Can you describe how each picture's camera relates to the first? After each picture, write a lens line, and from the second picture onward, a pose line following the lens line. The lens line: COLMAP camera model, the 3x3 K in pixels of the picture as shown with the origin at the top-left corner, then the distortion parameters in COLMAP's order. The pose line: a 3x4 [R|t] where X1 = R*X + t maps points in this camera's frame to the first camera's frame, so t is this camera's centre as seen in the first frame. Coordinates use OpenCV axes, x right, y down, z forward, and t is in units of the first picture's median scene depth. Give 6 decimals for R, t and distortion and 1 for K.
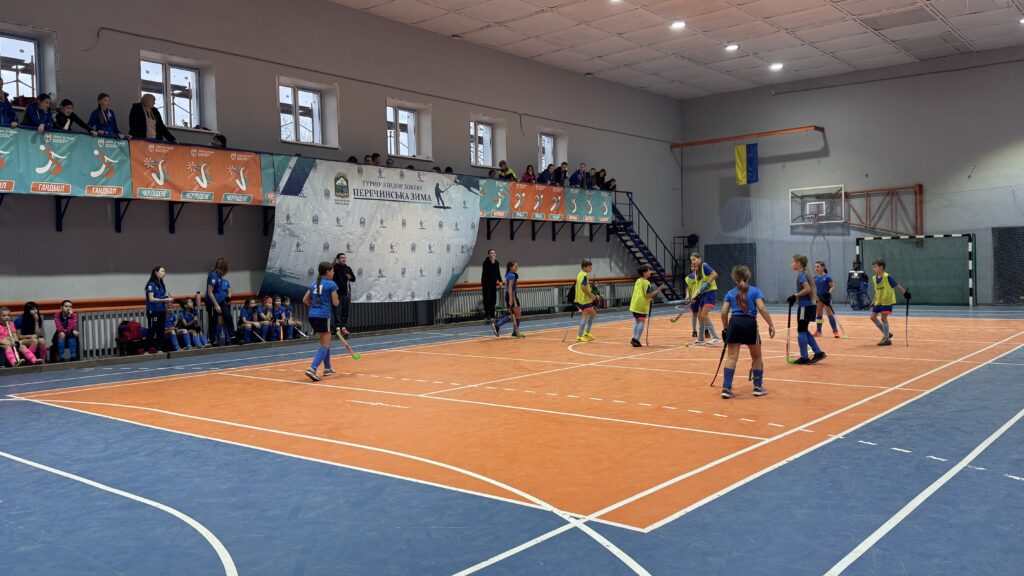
lens RADIAL K [[872.9, 0, 512.0], [0, 872.9, 288.0], [0, 0, 1]] dist [0.099281, -0.249005]
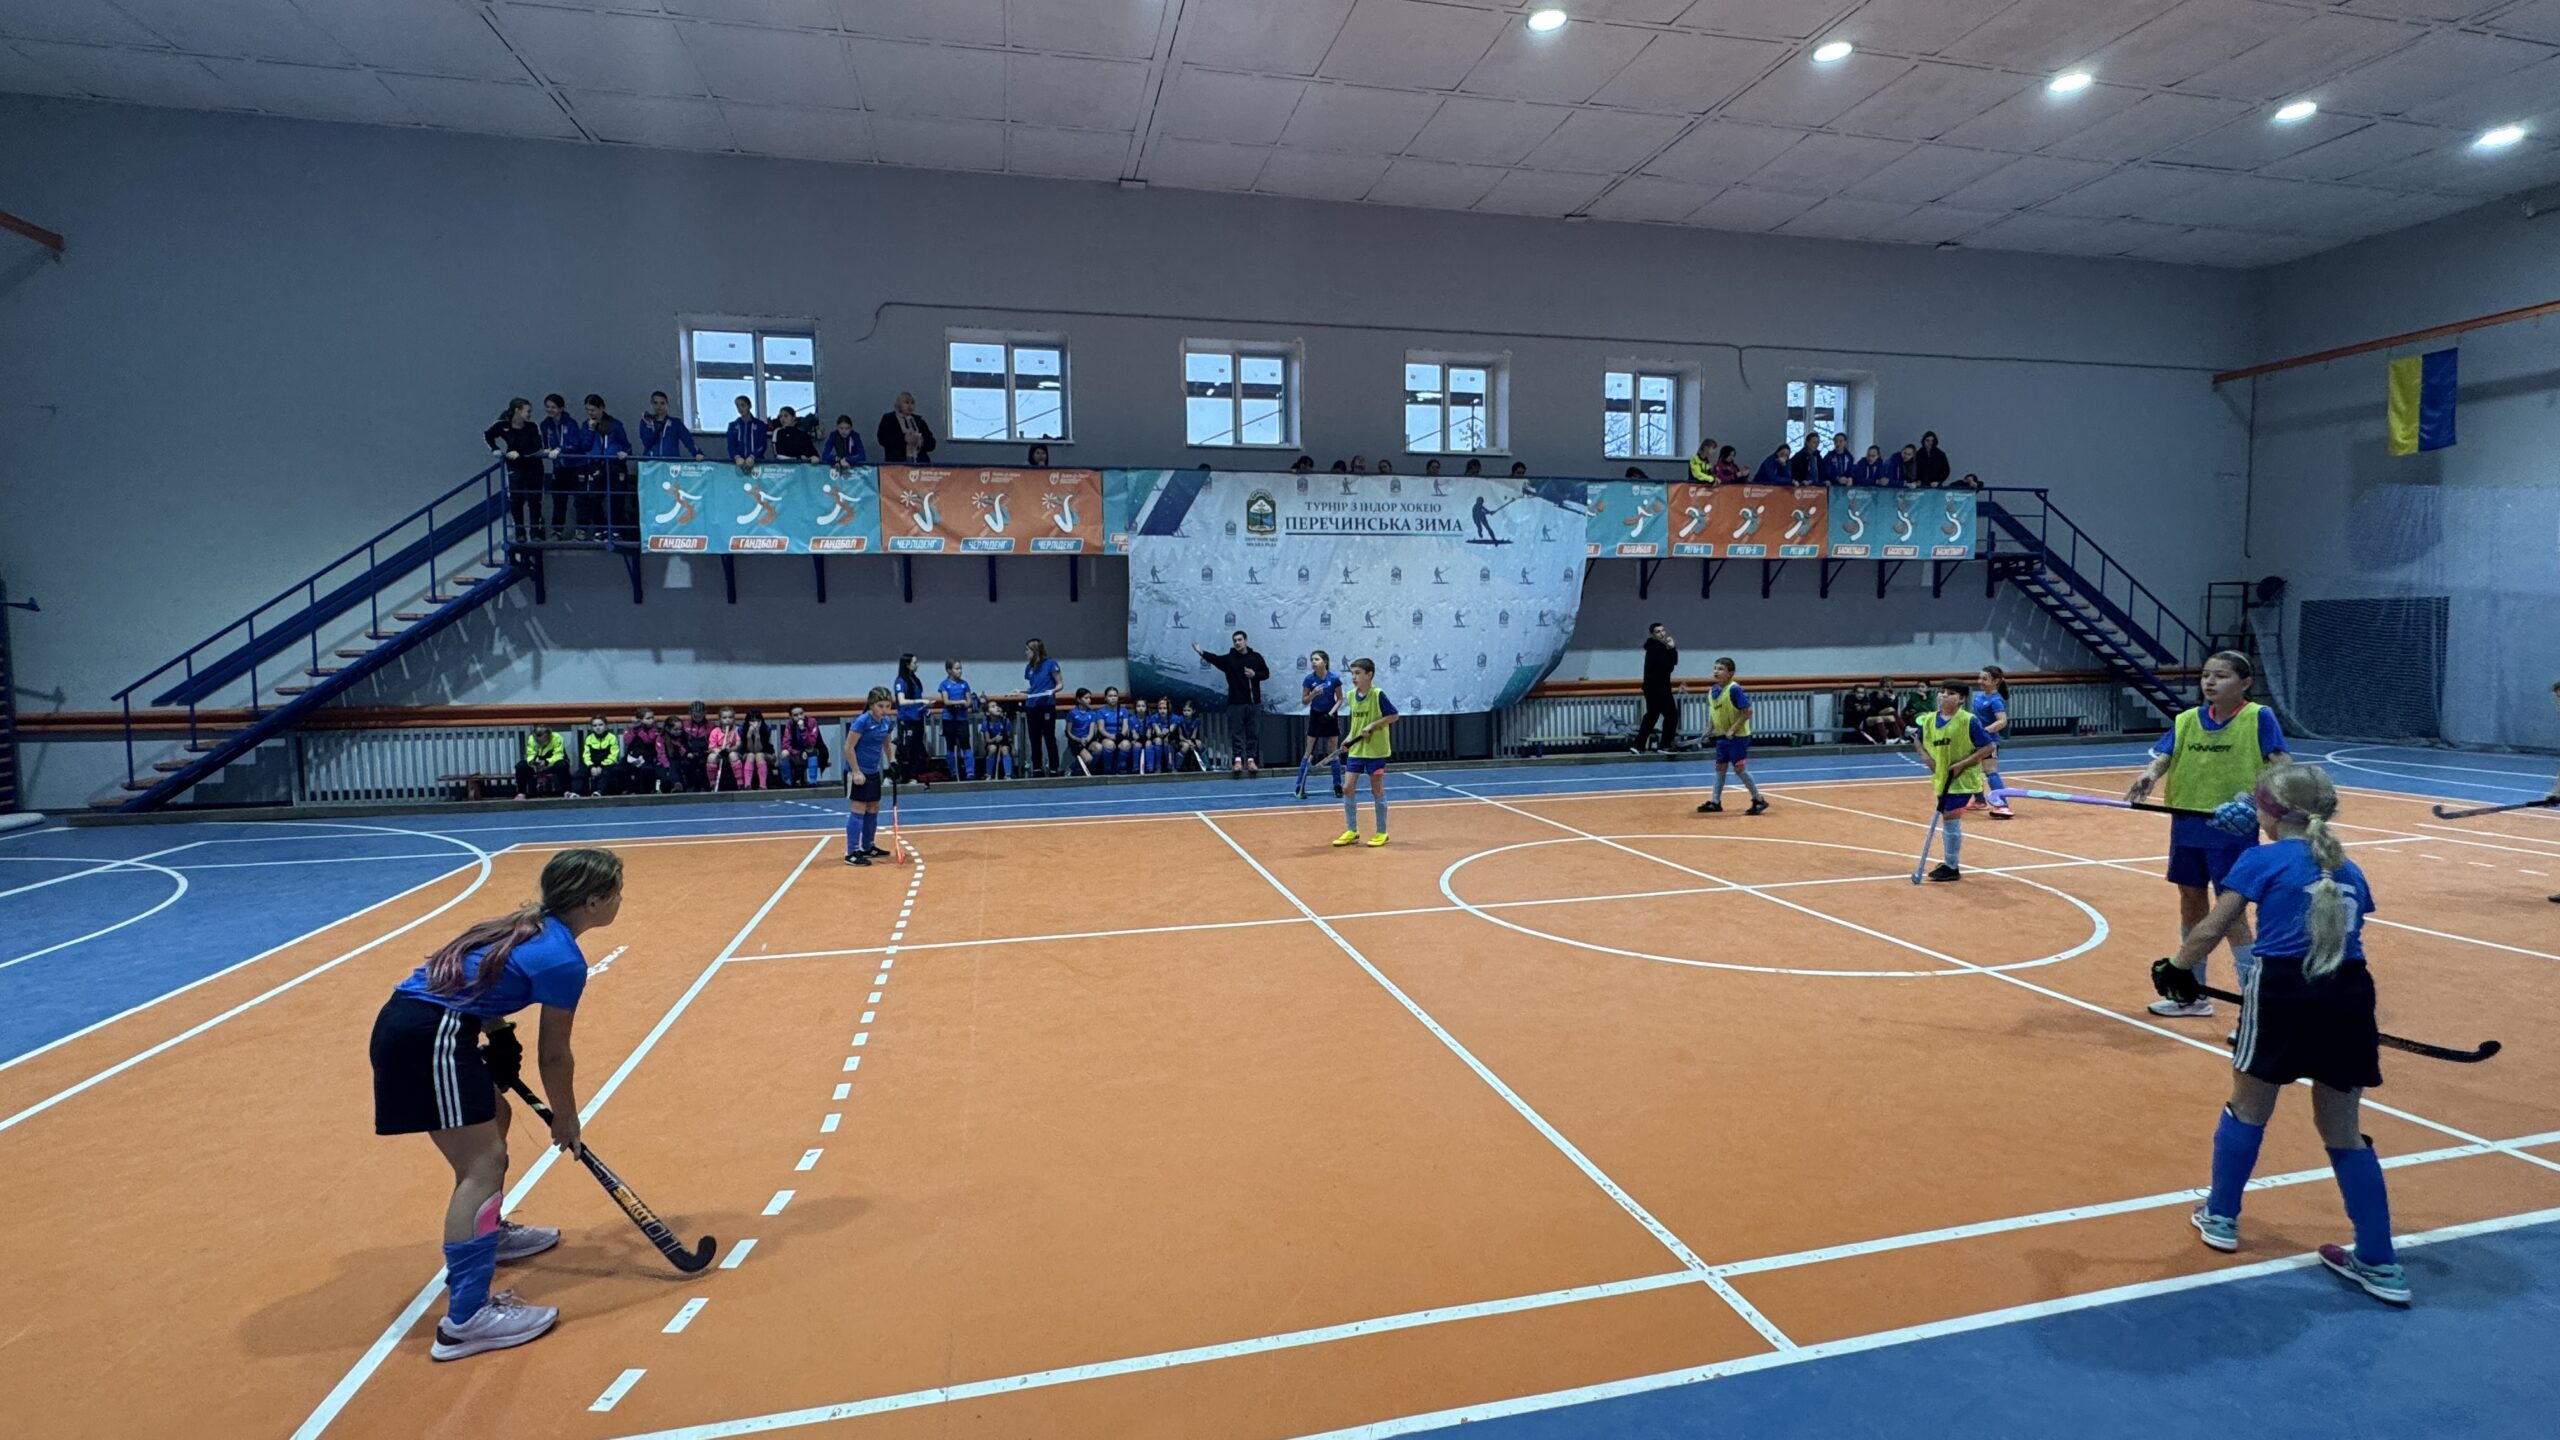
lens RADIAL K [[1177.7, 0, 1280.0], [0, 1177.7, 720.0], [0, 0, 1]] dist [-0.012707, -0.000614]
pose [[0.779799, 0.042467, -0.624588, 0.285475], [-0.015184, 0.998686, 0.048946, -0.017065], [0.625846, -0.028685, 0.779419, 0.366858]]
